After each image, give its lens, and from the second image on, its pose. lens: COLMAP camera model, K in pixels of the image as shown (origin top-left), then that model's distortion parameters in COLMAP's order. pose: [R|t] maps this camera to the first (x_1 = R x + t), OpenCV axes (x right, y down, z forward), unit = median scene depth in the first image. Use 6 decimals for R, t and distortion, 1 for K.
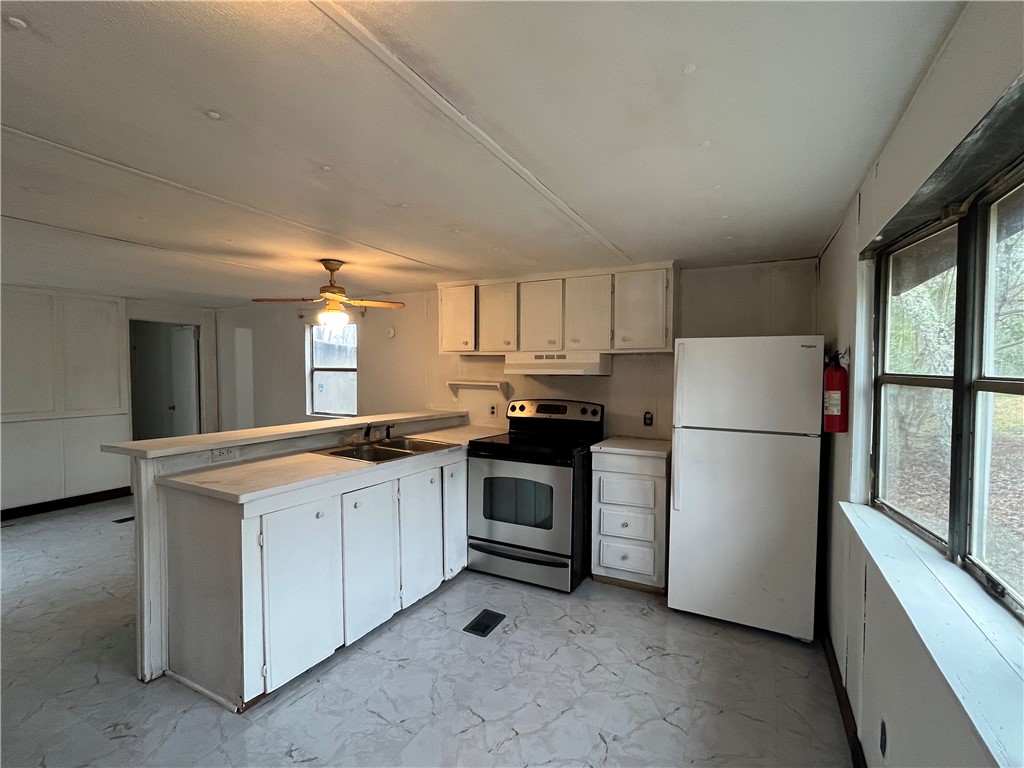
lens RADIAL K [[469.0, 0, 515.0], [0, 469.0, 387.5], [0, 0, 1]] dist [-0.003357, -0.000905]
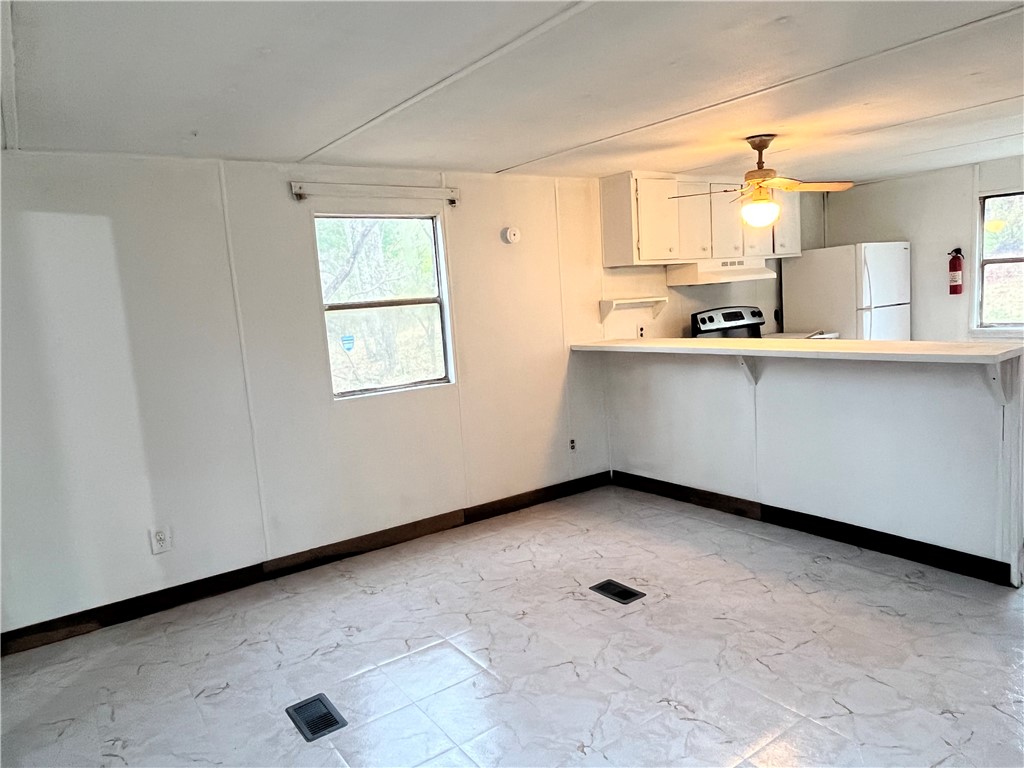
lens RADIAL K [[694.2, 0, 513.9], [0, 694.2, 380.9], [0, 0, 1]] dist [0.011795, 0.002972]
pose [[0.463221, -0.157737, 0.872093, -1.470320], [0.101502, 0.987001, 0.124606, -0.050625], [-0.880411, 0.030799, 0.473210, 0.722828]]
